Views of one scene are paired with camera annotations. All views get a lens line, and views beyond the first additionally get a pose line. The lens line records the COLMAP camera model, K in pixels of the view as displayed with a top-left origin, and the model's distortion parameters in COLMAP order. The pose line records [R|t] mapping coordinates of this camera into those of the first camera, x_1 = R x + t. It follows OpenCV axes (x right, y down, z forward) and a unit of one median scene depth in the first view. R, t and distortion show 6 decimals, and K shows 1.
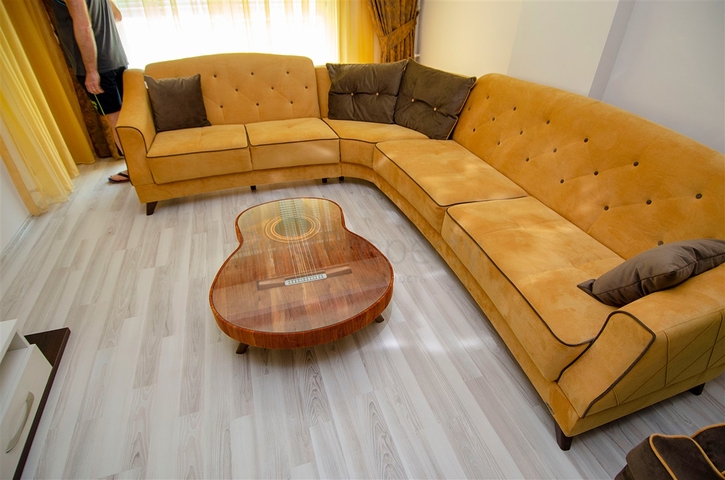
lens RADIAL K [[369.4, 0, 362.4], [0, 369.4, 248.8], [0, 0, 1]] dist [0.049590, -0.056616]
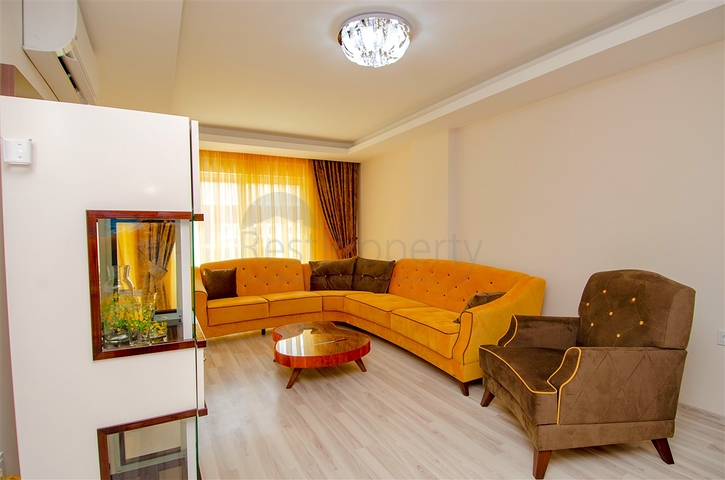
lens RADIAL K [[369.4, 0, 362.4], [0, 369.4, 248.8], [0, 0, 1]] dist [0.049590, -0.056616]
pose [[0.983874, -0.031774, 0.176016, -0.167186], [0.123235, 0.833657, -0.538358, 0.432206], [-0.129632, 0.551368, 0.824129, -0.499866]]
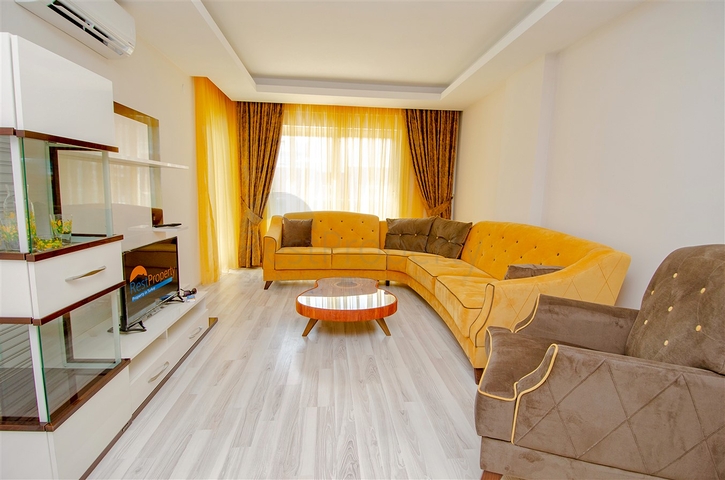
lens RADIAL K [[369.4, 0, 362.4], [0, 369.4, 248.8], [0, 0, 1]] dist [0.049590, -0.056616]
pose [[0.973466, 0.048690, -0.223593, 0.184622], [-0.147999, 0.879193, -0.452897, 0.403887], [0.174530, 0.473971, 0.863070, -0.387062]]
